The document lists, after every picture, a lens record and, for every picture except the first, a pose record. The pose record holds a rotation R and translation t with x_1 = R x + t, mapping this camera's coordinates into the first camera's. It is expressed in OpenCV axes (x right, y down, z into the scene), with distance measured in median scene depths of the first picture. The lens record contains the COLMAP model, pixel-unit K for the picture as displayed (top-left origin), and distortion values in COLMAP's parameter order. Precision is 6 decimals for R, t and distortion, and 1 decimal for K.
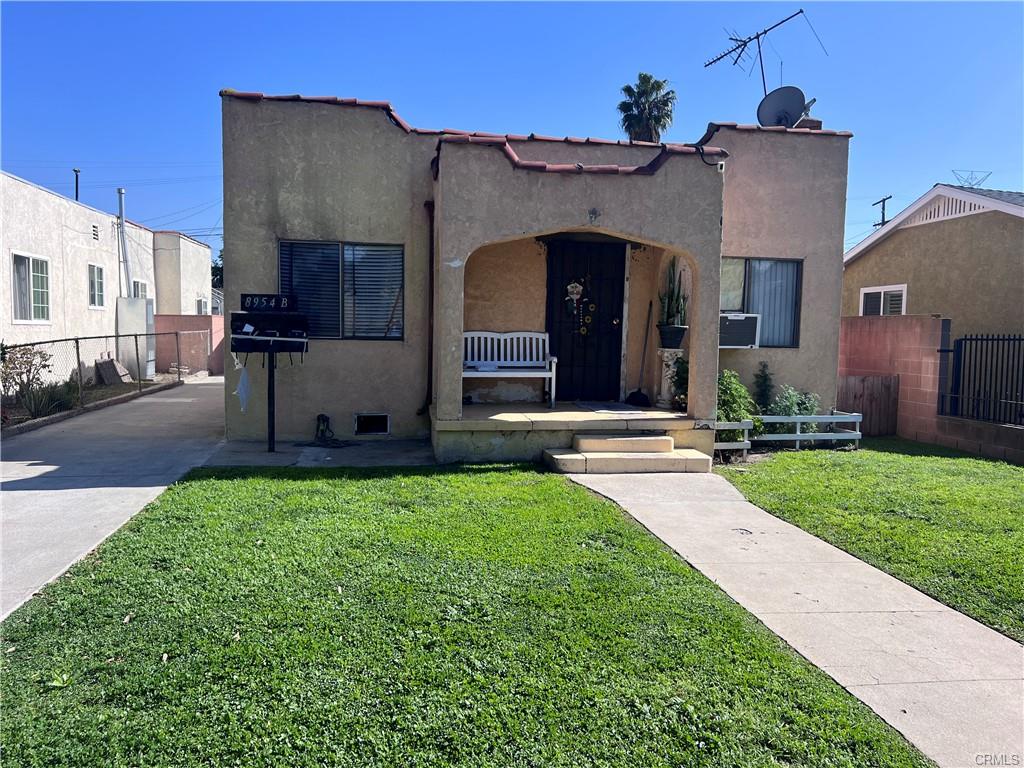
lens RADIAL K [[769.1, 0, 515.9], [0, 769.1, 390.9], [0, 0, 1]] dist [0.064609, -0.080703]
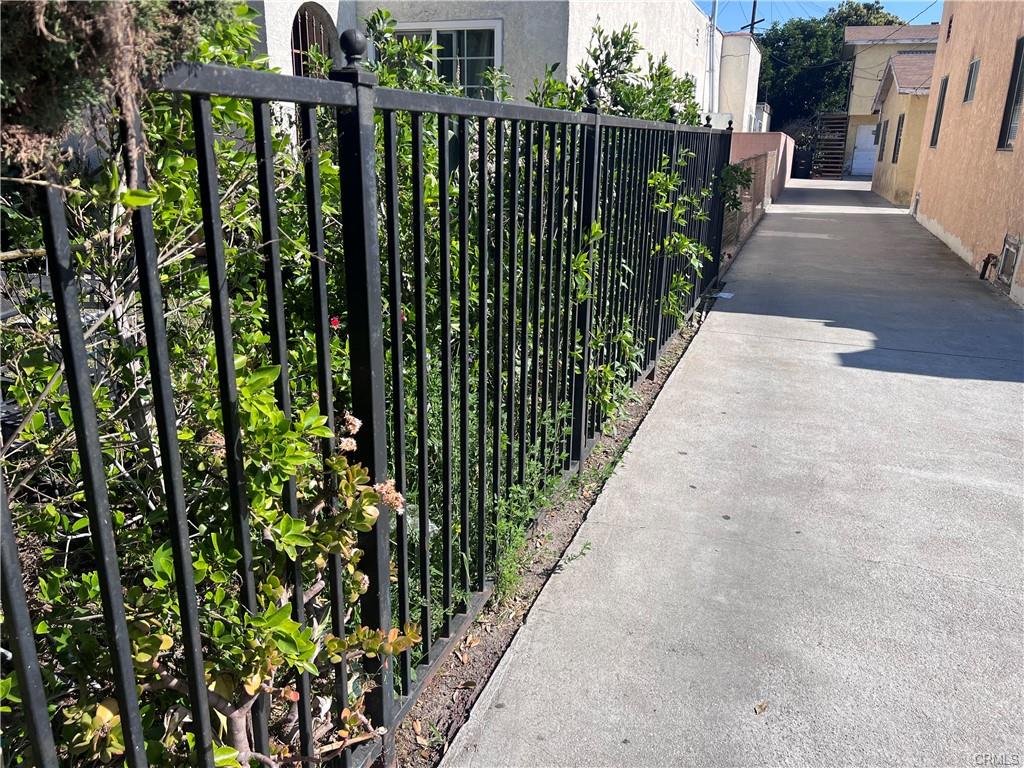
lens RADIAL K [[769.1, 0, 507.4], [0, 769.1, 375.9], [0, 0, 1]] dist [0.064609, -0.080703]
pose [[0.864813, 0.144477, -0.480859, -0.410281], [-0.043335, 0.975610, 0.215191, -0.010031], [0.500221, -0.165262, 0.849981, 0.111891]]
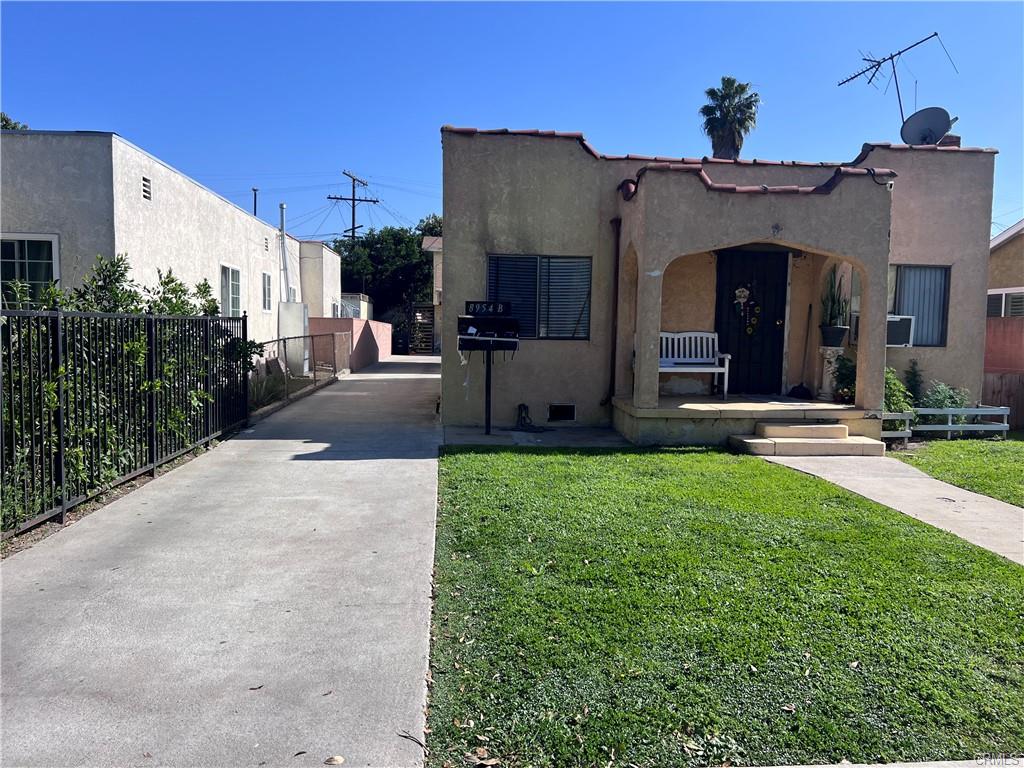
lens RADIAL K [[769.1, 0, 519.1], [0, 769.1, 387.5], [0, 0, 1]] dist [0.064609, -0.080703]
pose [[0.997369, 0.004575, -0.072347, -0.162590], [-0.004989, 0.999972, -0.005540, 0.011480], [0.072319, 0.005886, 0.997364, -0.141571]]
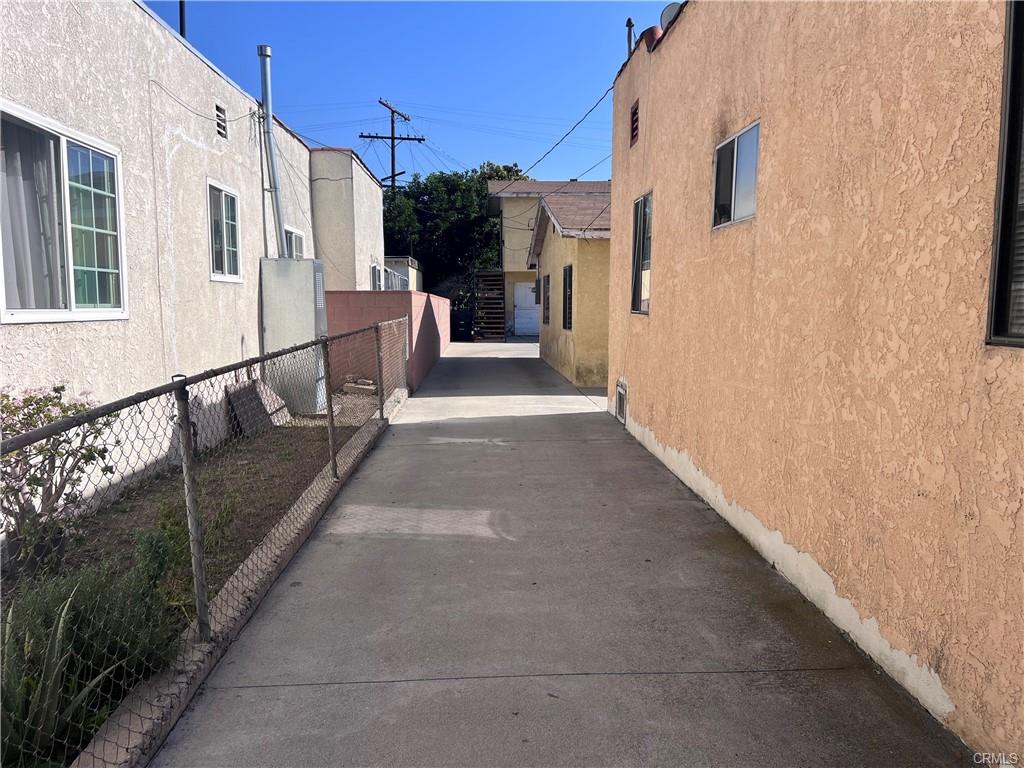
lens RADIAL K [[769.1, 0, 513.1], [0, 769.1, 381.8], [0, 0, 1]] dist [0.064609, -0.080703]
pose [[0.992397, -0.004024, -0.123014, -0.511638], [0.006861, 0.999720, 0.022644, -0.087833], [0.122888, -0.023316, 0.992147, 0.916830]]
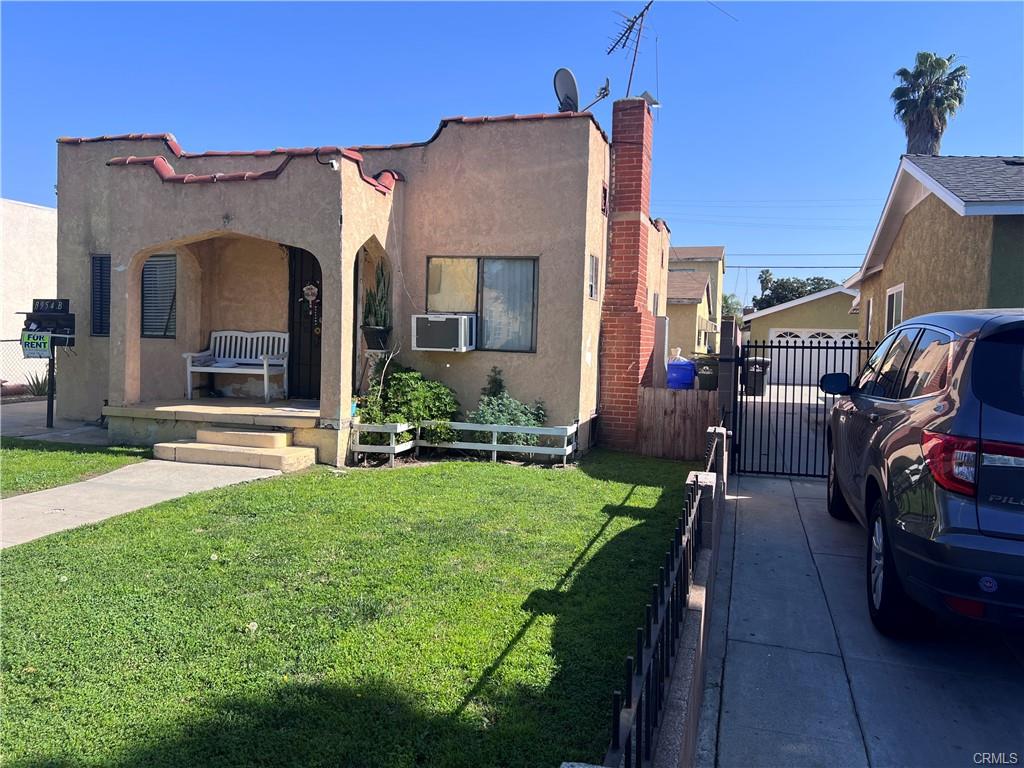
lens RADIAL K [[769.1, 0, 515.1], [0, 769.1, 379.1], [0, 0, 1]] dist [0.064609, -0.080703]
pose [[0.900086, 0.030983, -0.434610, 0.777368], [-0.046907, 0.998562, -0.025957, 0.000114], [0.433181, 0.043750, 0.900245, 0.184740]]
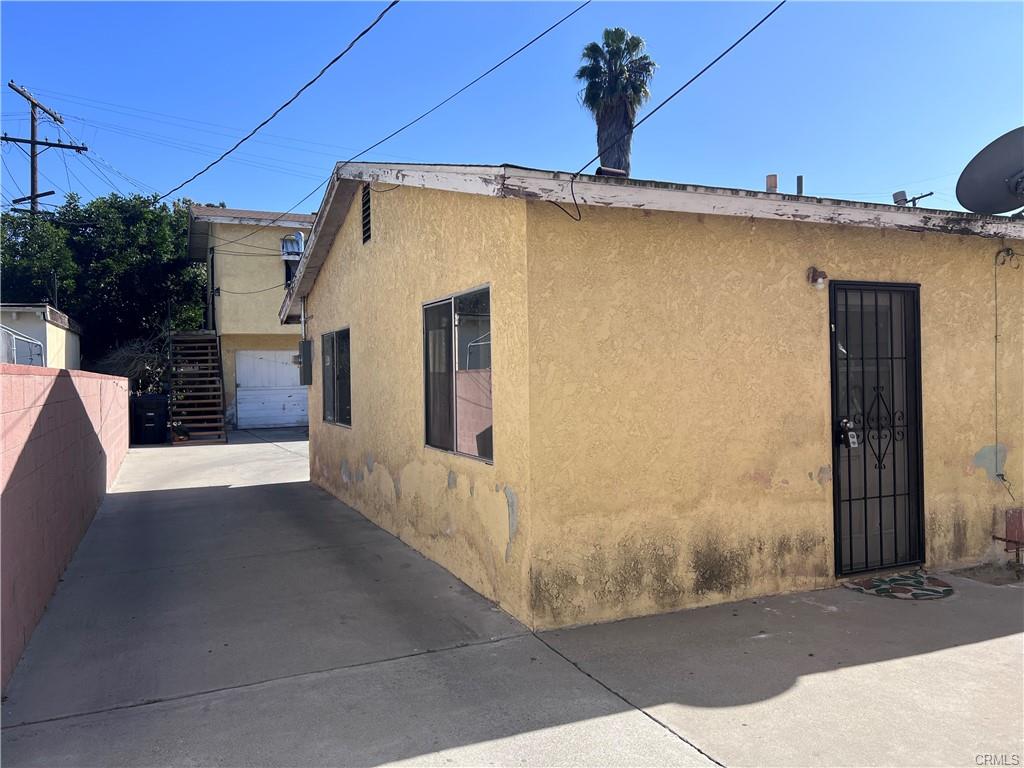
lens RADIAL K [[769.1, 0, 513.3], [0, 769.1, 371.8], [0, 0, 1]] dist [0.064609, -0.080703]
pose [[0.967359, -0.033426, 0.251196, -0.685834], [0.053041, 0.996013, -0.071727, -0.168325], [-0.247797, 0.082710, 0.965275, 1.774972]]
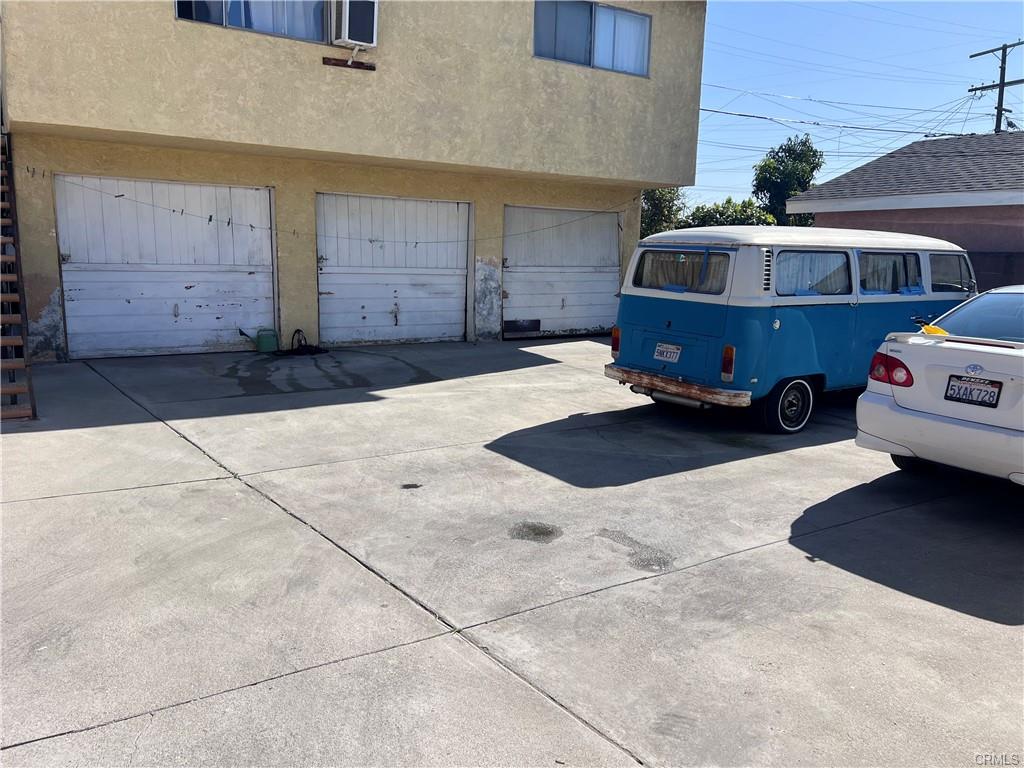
lens RADIAL K [[769.1, 0, 507.0], [0, 769.1, 390.1], [0, 0, 1]] dist [0.064609, -0.080703]
pose [[0.919359, -0.059426, 0.388906, -0.768291], [0.017260, 0.993667, 0.111034, -0.259881], [-0.393041, -0.095367, 0.914562, 2.924903]]
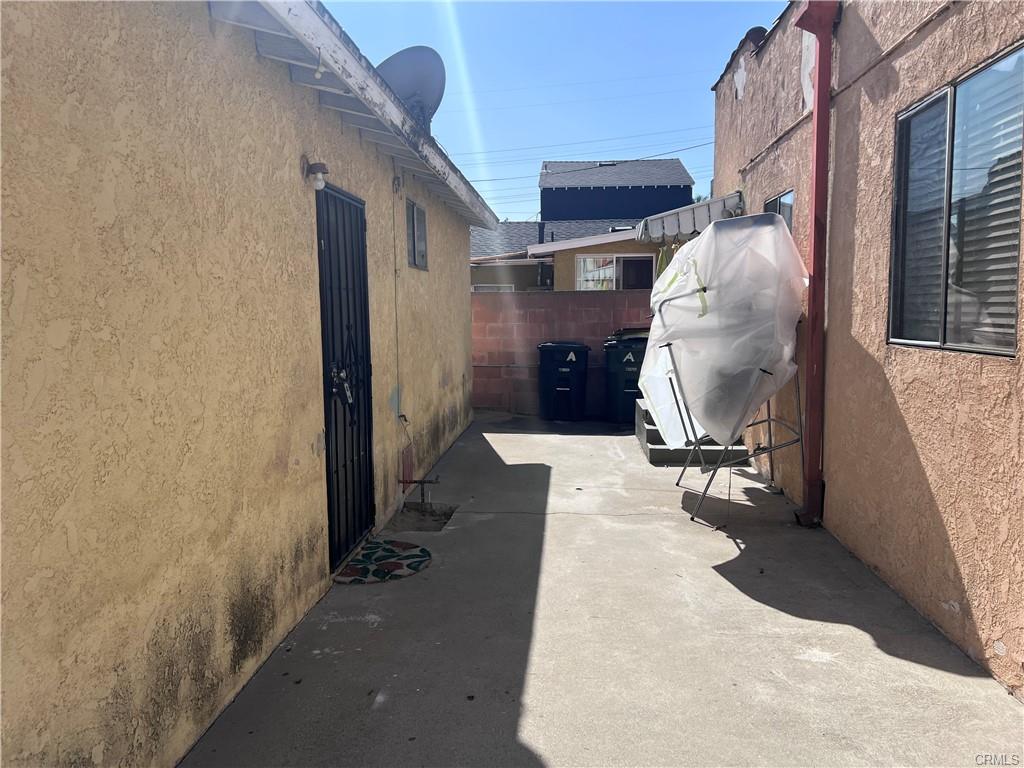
lens RADIAL K [[769.1, 0, 520.0], [0, 769.1, 373.0], [0, 0, 1]] dist [0.064609, -0.080703]
pose [[0.224392, -0.106207, 0.968694, -0.703001], [0.085863, 0.992332, 0.088909, -0.187151], [-0.970709, 0.063225, 0.231791, 2.056042]]
